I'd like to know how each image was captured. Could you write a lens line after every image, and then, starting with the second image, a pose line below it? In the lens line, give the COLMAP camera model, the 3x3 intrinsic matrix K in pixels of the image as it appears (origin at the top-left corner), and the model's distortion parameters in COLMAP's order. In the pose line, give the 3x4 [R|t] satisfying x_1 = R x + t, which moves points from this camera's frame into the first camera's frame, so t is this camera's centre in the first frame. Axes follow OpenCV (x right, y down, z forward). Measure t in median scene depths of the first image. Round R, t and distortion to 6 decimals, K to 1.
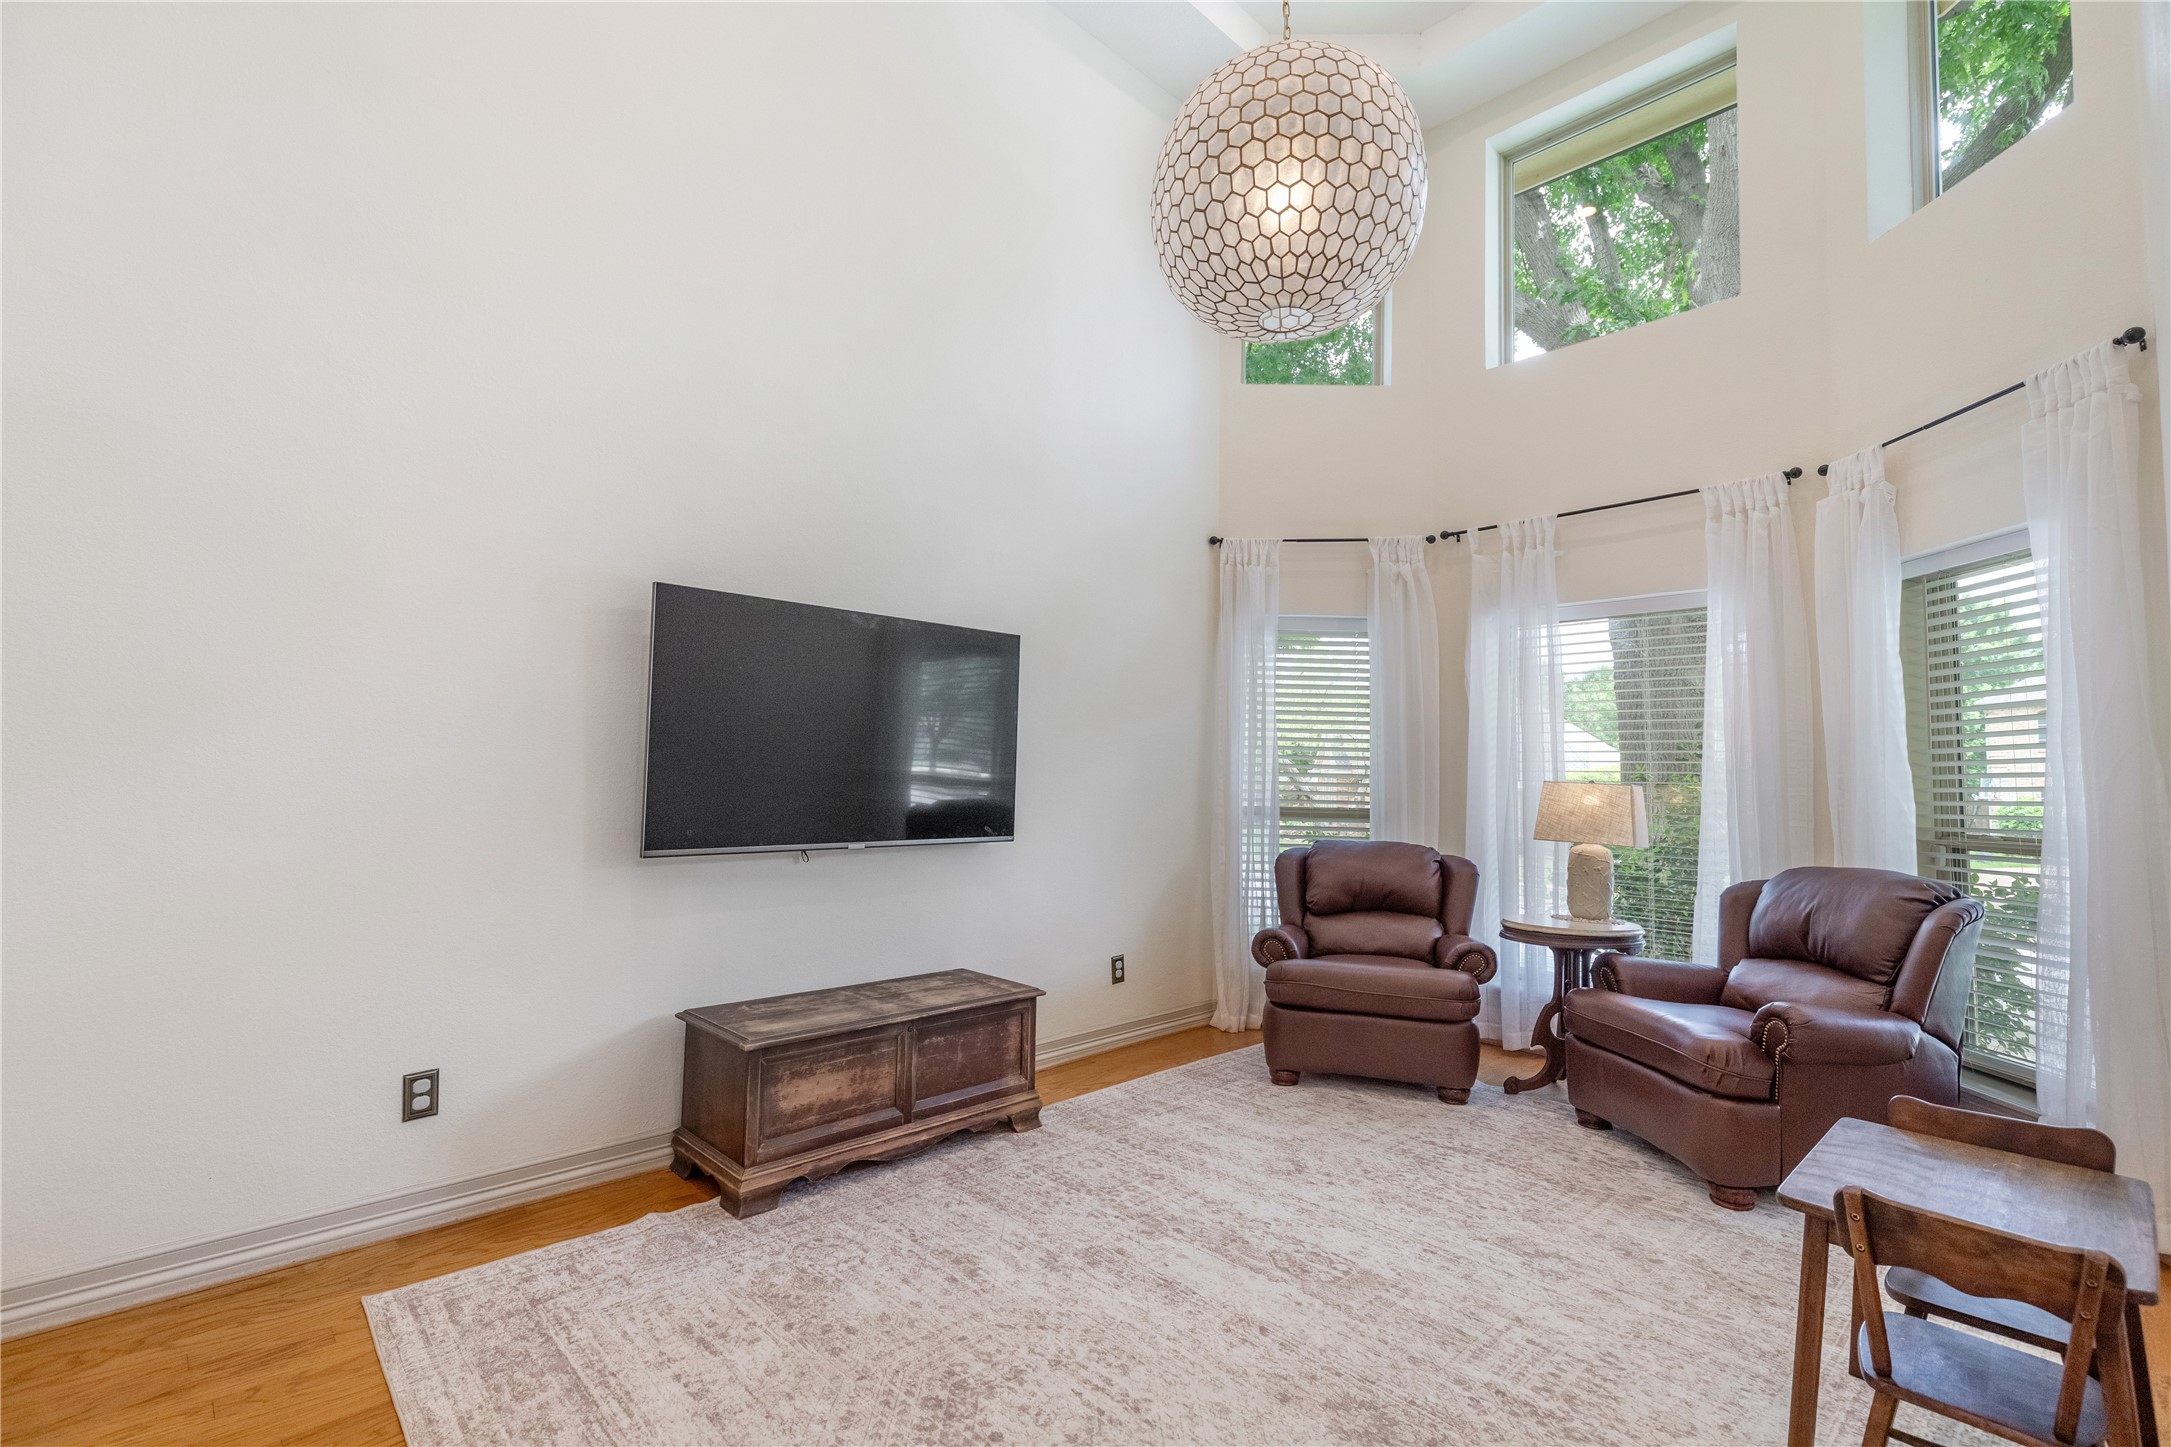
lens RADIAL K [[992.4, 0, 1091.7], [0, 992.4, 688.3], [0, 0, 1]] dist [-0.000137, -0.000059]
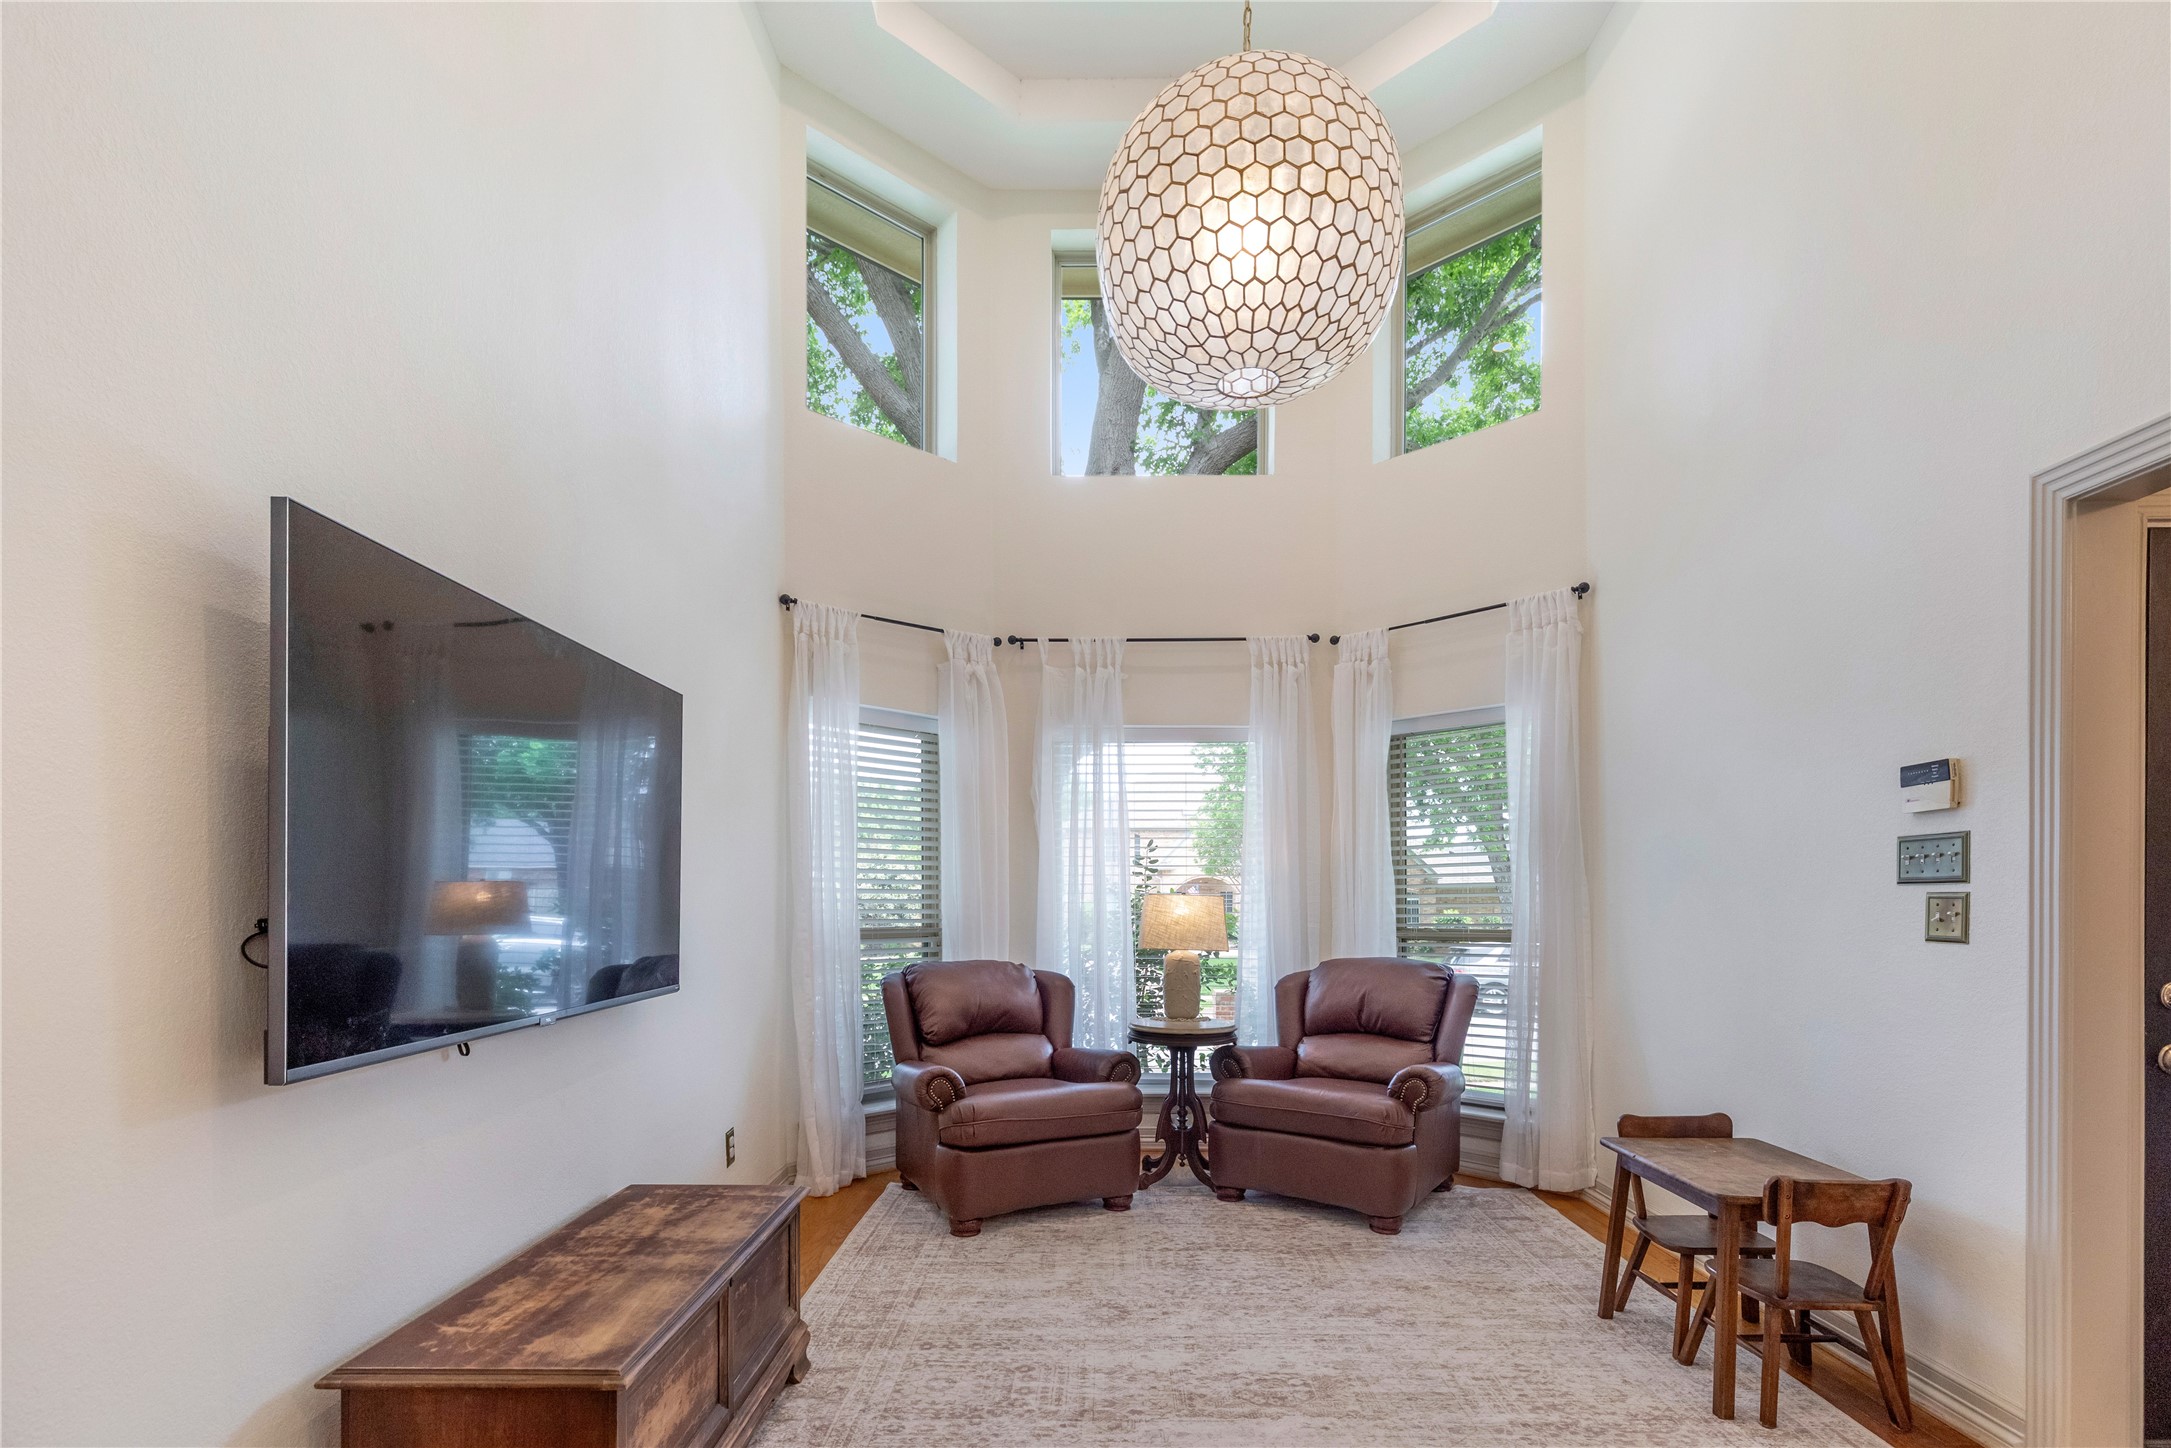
lens RADIAL K [[1038.4, 0, 1088.8], [0, 1038.4, 892.0], [0, 0, 1]] dist [-0.000375, -0.000064]
pose [[0.695292, -0.013005, 0.718610, -0.403265], [-0.052301, 0.996270, 0.068634, 0.019803], [-0.716822, -0.085304, 0.692019, 0.295791]]
